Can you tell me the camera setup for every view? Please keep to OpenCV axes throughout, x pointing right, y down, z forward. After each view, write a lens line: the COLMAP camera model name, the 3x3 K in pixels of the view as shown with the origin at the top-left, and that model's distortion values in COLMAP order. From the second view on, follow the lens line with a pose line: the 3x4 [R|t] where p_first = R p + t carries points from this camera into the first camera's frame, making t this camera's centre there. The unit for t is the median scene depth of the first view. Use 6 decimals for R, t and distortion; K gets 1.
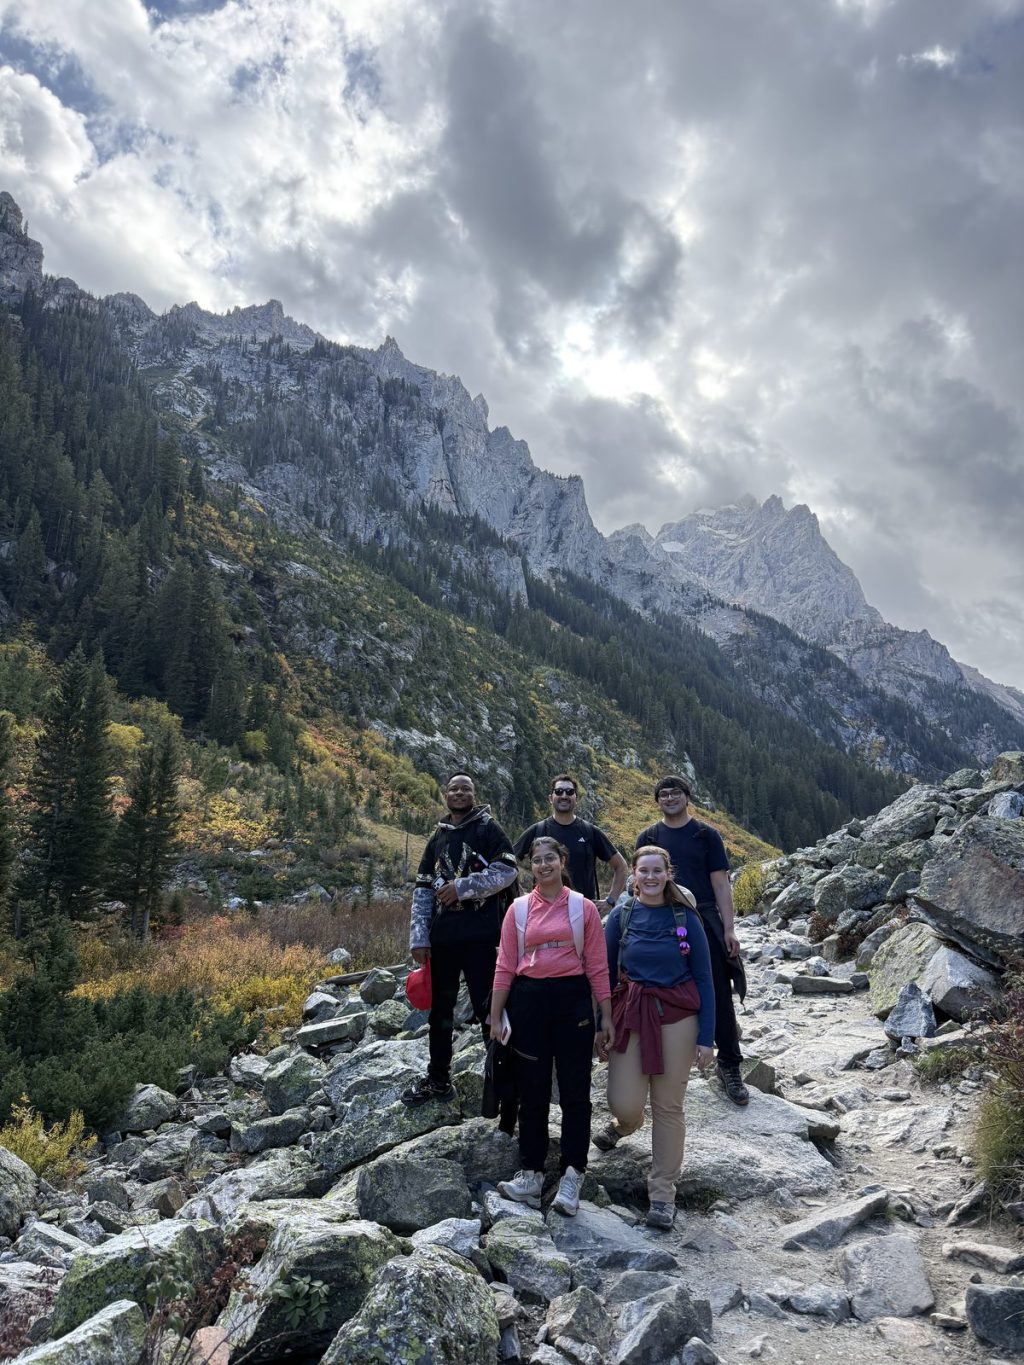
lens RADIAL K [[981.1, 0, 512.0], [0, 981.1, 682.5], [0, 0, 1]] dist [0.068475, -0.006991]
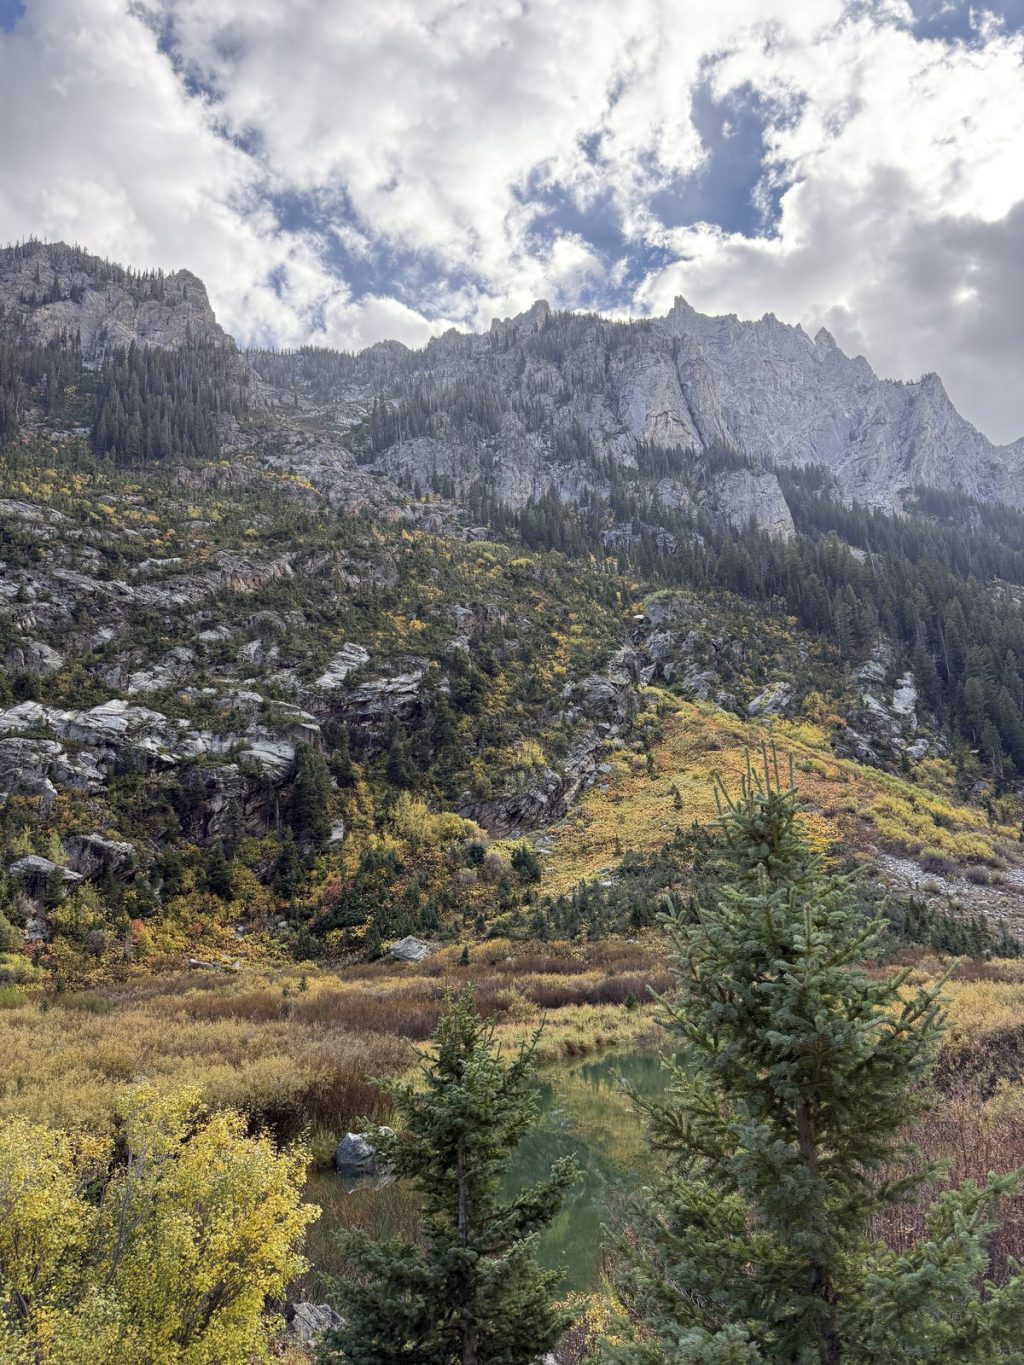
lens RADIAL K [[981.1, 0, 512.0], [0, 981.1, 682.5], [0, 0, 1]] dist [0.068475, -0.006991]
pose [[0.879803, -0.189613, -0.435883, 0.085769], [0.185154, 0.981272, -0.053140, 0.024003], [0.437796, -0.033953, 0.898433, 0.117894]]
